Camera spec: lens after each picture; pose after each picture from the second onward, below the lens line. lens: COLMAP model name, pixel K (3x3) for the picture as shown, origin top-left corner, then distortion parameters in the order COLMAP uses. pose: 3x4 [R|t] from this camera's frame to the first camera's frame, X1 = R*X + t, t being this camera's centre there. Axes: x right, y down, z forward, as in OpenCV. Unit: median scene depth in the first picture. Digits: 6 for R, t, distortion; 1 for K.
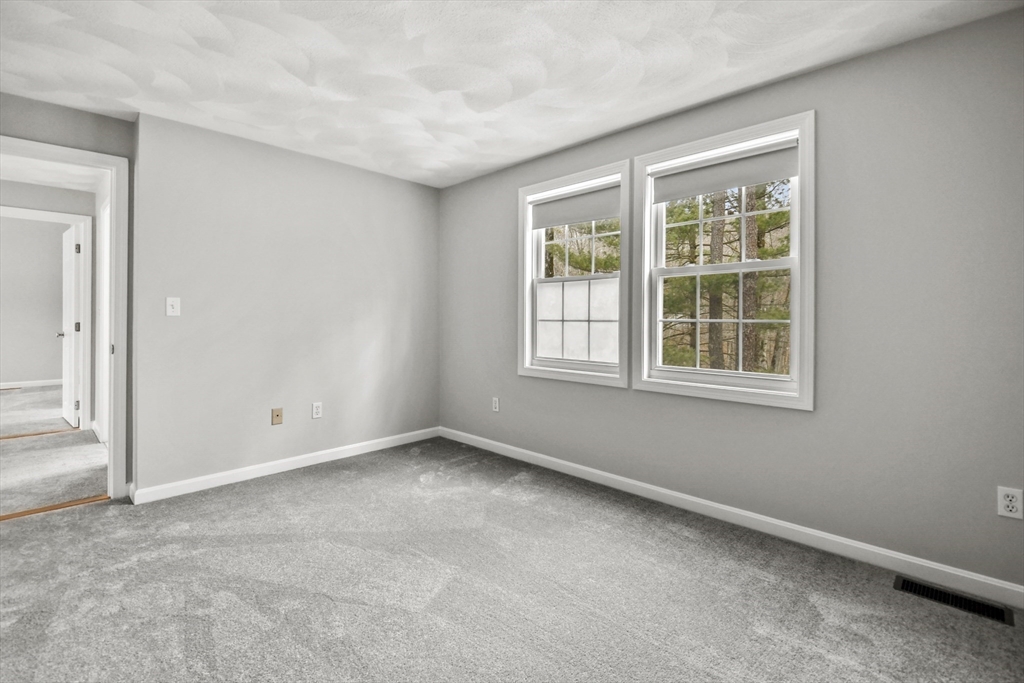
lens RADIAL K [[464.0, 0, 510.4], [0, 464.0, 323.4], [0, 0, 1]] dist [0.016348, -0.007492]
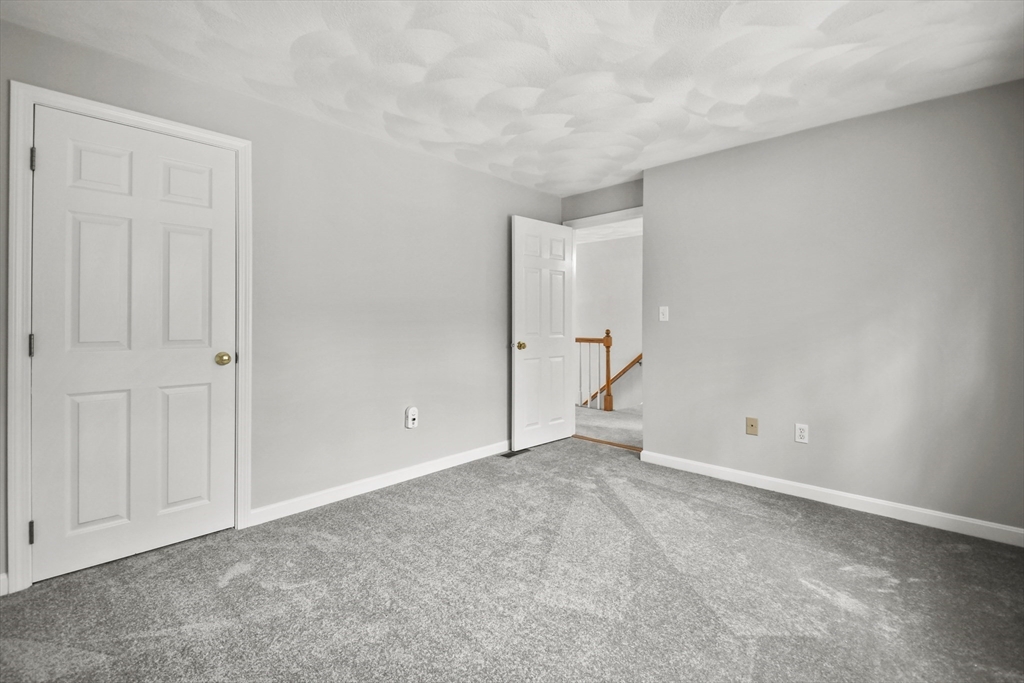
lens RADIAL K [[464.0, 0, 490.8], [0, 464.0, 327.7], [0, 0, 1]] dist [0.016348, -0.007492]
pose [[-0.017713, 0.011889, -0.999772, 0.611553], [-0.007236, 0.999902, 0.012019, -0.012479], [0.999817, 0.007448, -0.017625, 0.644317]]
